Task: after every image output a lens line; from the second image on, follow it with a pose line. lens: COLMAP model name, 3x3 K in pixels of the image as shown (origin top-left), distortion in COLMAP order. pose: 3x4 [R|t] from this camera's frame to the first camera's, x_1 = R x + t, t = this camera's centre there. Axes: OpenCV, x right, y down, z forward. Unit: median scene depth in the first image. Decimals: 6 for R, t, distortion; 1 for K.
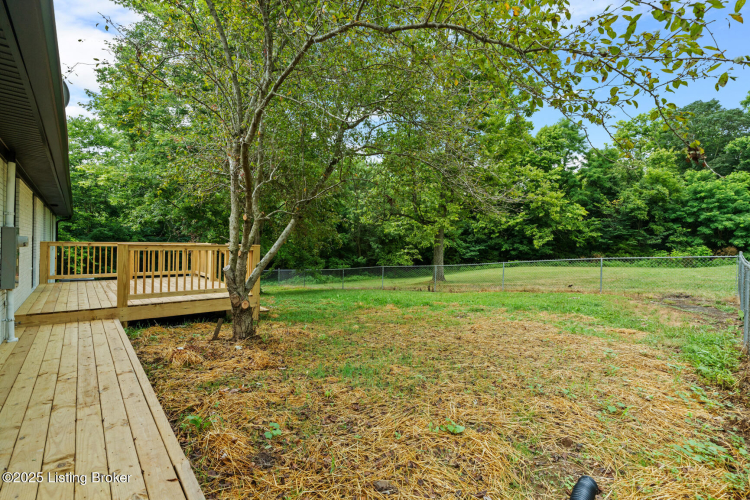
lens RADIAL K [[335.6, 0, 367.9], [0, 335.6, 242.7], [0, 0, 1]] dist [-0.000178, -0.000727]
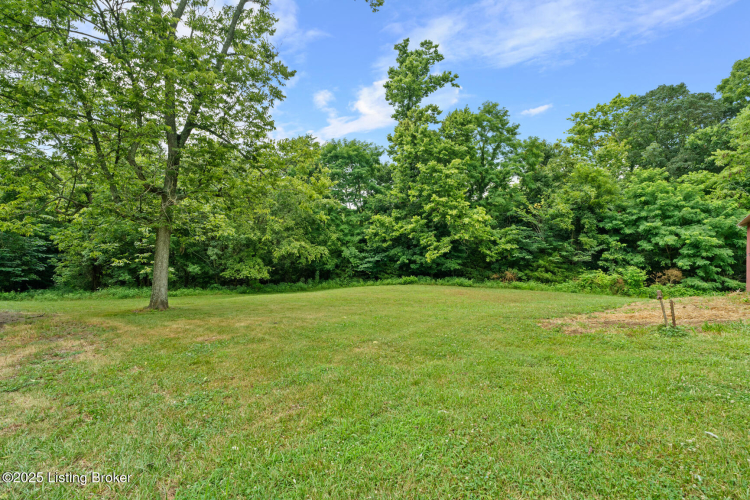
lens RADIAL K [[335.6, 0, 375.1], [0, 335.6, 244.6], [0, 0, 1]] dist [-0.000178, -0.000727]
pose [[0.998927, 0.031521, -0.033929, 0.400717], [-0.031914, 0.999429, -0.011111, -0.011103], [0.033559, 0.012182, 0.999362, 0.209431]]
